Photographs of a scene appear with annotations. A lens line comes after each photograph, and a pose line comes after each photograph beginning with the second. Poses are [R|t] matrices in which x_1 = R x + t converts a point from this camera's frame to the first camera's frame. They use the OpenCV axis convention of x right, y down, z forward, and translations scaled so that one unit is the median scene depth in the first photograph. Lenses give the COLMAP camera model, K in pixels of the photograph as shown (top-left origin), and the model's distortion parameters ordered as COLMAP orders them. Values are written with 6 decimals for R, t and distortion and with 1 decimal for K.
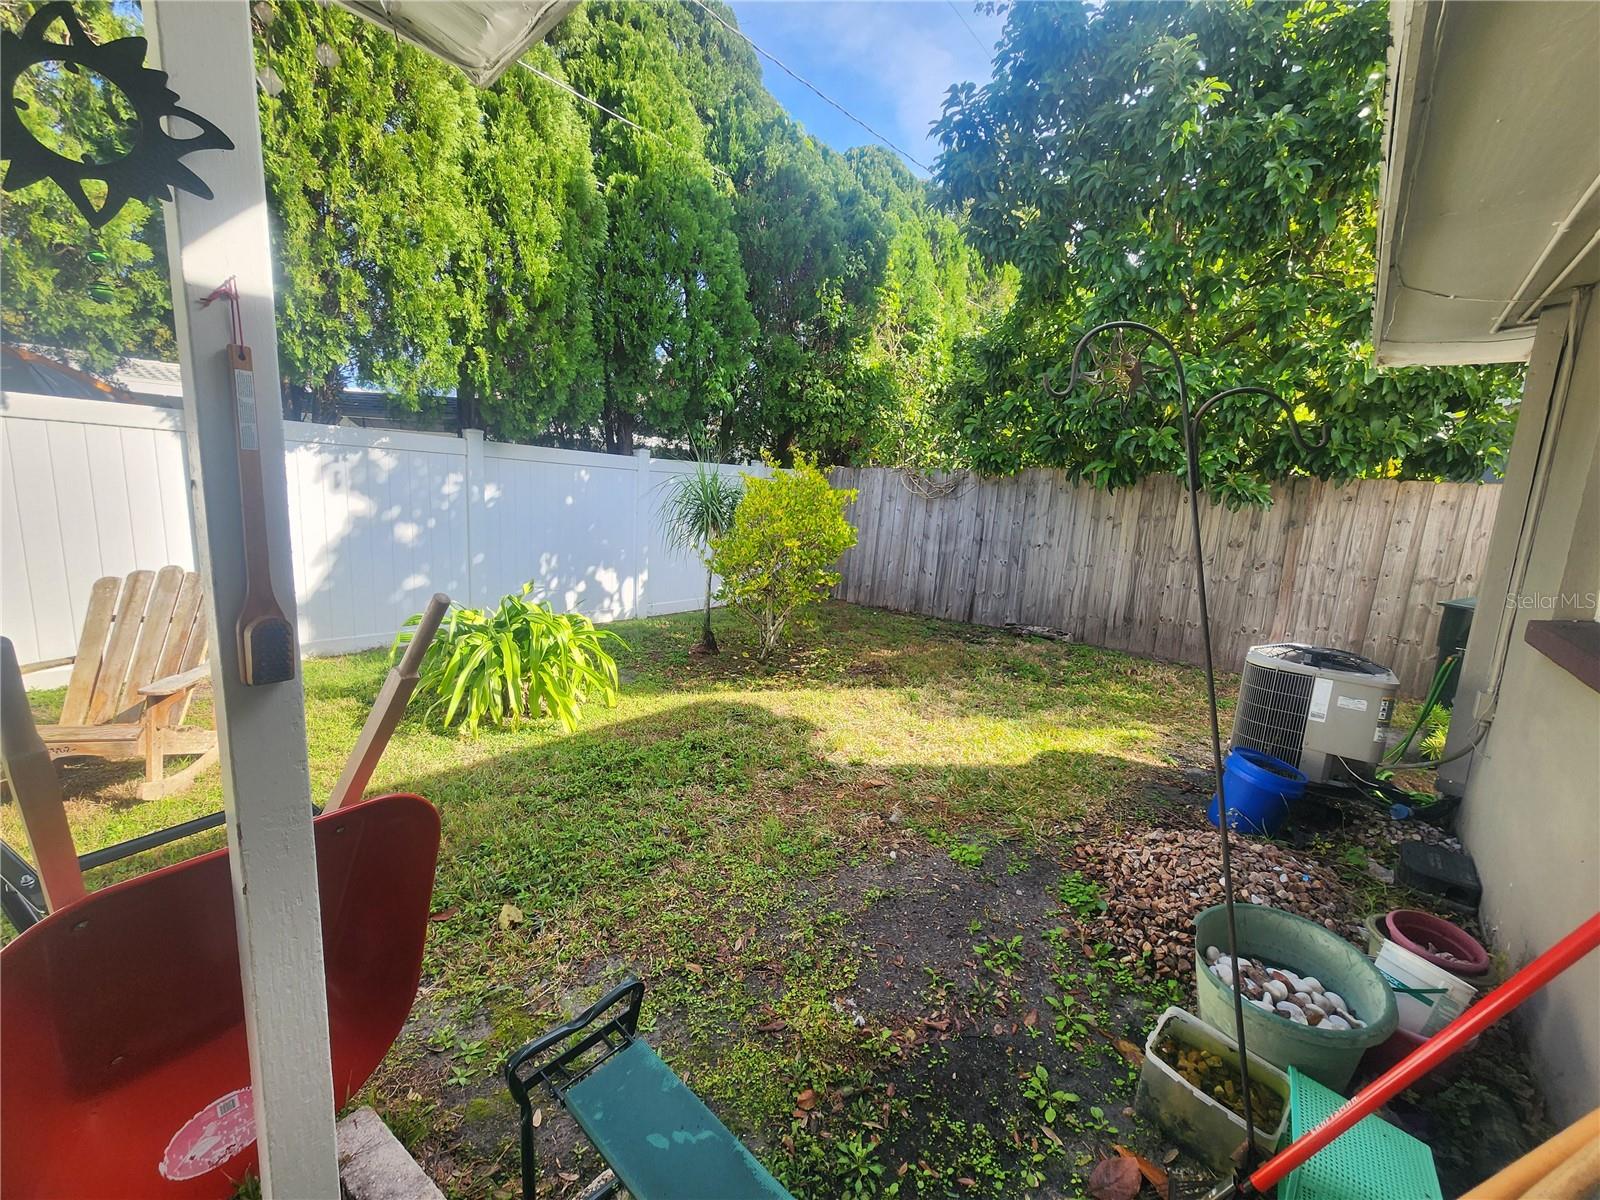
lens RADIAL K [[660.4, 0, 801.6], [0, 660.4, 601.8], [0, 0, 1]] dist [0.003576, 0.001098]
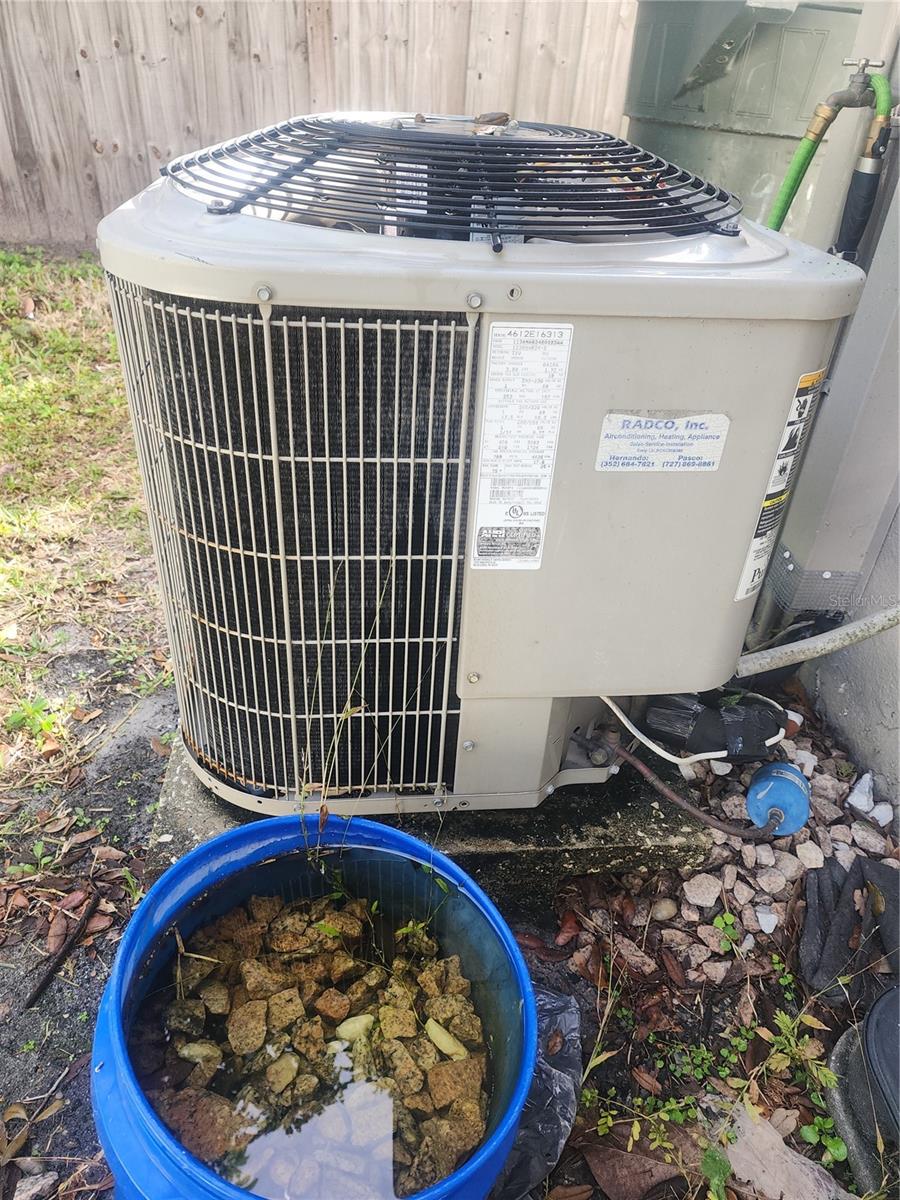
lens RADIAL K [[809.5, 0, 447.0], [0, 809.5, 597.4], [0, 0, 1]] dist [0.024099, -0.002094]
pose [[0.732596, -0.412823, 0.541184, 0.532630], [0.112752, 0.857700, 0.501635, 0.061758], [-0.671260, -0.306476, 0.674895, 0.711781]]
